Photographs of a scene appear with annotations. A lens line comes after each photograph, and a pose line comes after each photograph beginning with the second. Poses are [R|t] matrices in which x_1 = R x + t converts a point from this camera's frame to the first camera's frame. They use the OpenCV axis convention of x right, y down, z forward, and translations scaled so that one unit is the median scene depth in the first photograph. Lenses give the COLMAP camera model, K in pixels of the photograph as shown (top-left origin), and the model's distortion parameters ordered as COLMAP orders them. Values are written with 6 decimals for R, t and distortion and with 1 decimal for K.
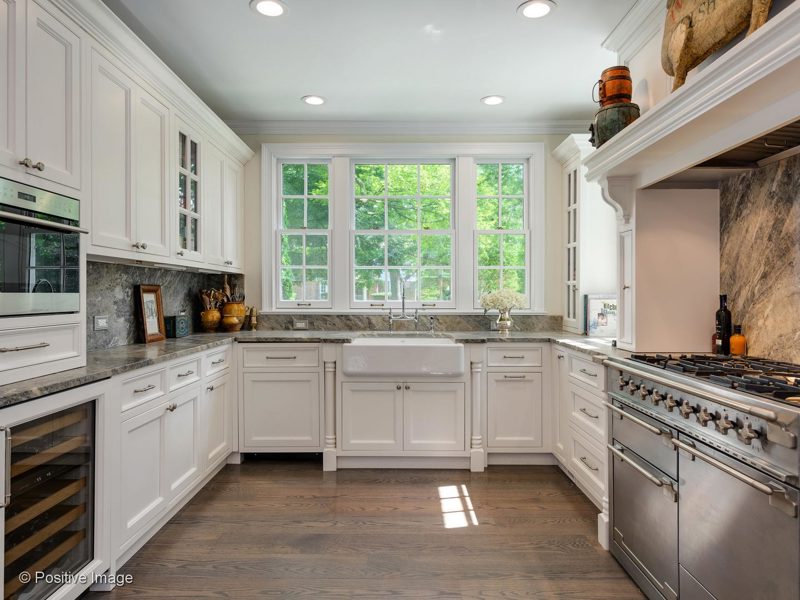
lens RADIAL K [[547.5, 0, 402.5], [0, 547.5, 296.8], [0, 0, 1]] dist [0.001549, 0.000679]
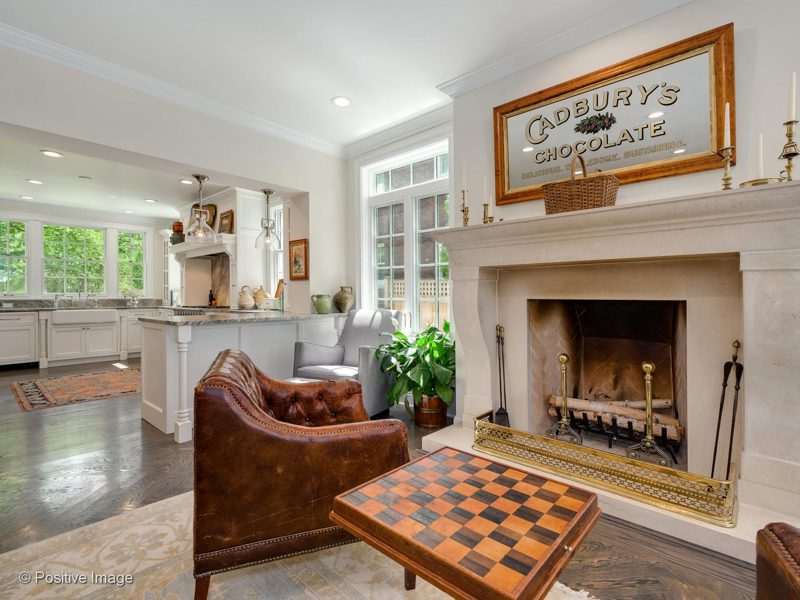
lens RADIAL K [[380.1, 0, 400.0], [0, 380.1, 292.7], [0, 0, 1]] dist [-0.009240, 0.000503]
pose [[0.669370, 0.002786, 0.742924, -0.414278], [0.005072, 0.999953, -0.008320, 0.040313], [-0.742912, 0.009337, 0.669324, -1.511028]]
